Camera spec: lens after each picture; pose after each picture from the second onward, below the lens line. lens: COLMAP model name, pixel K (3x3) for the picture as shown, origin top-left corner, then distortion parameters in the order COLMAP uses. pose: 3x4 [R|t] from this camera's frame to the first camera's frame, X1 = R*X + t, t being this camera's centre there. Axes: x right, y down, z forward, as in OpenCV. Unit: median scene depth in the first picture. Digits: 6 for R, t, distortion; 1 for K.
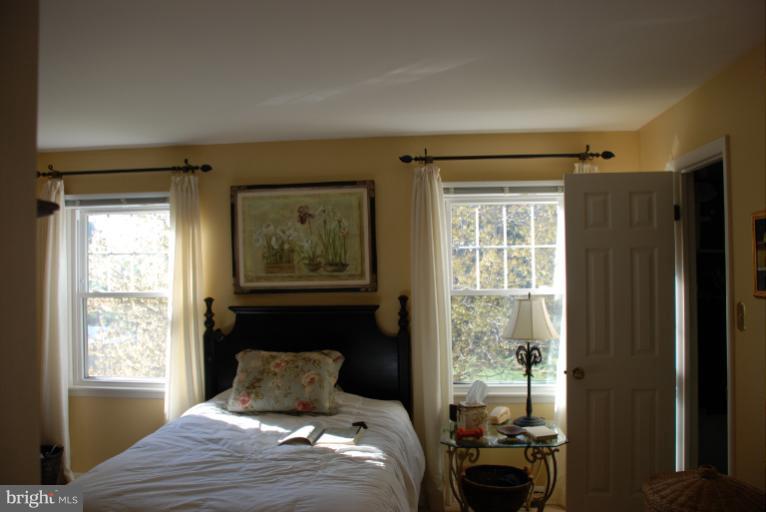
lens RADIAL K [[604.0, 0, 383.8], [0, 604.0, 263.1], [0, 0, 1]] dist [-0.160568, 0.133846]
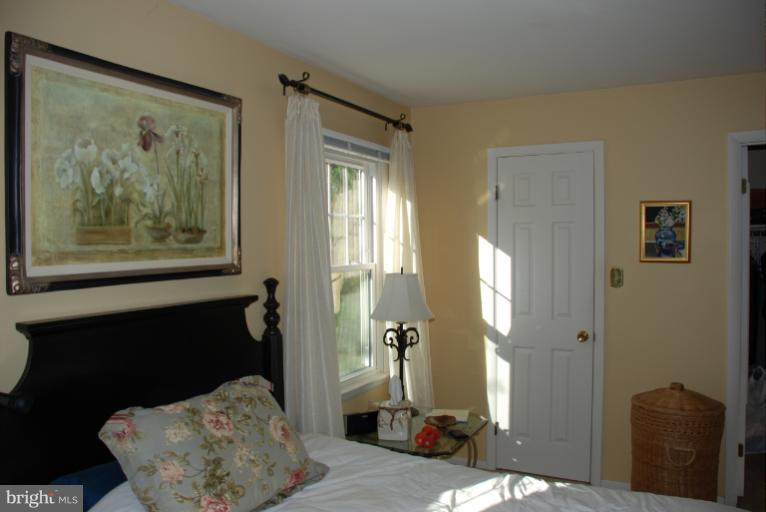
lens RADIAL K [[604.0, 0, 383.8], [0, 604.0, 263.1], [0, 0, 1]] dist [-0.160568, 0.133846]
pose [[0.352723, -0.024003, 0.935420, -0.542624], [-0.023242, 0.999138, 0.034402, 0.010052], [-0.935439, -0.033875, 0.351861, 0.625131]]
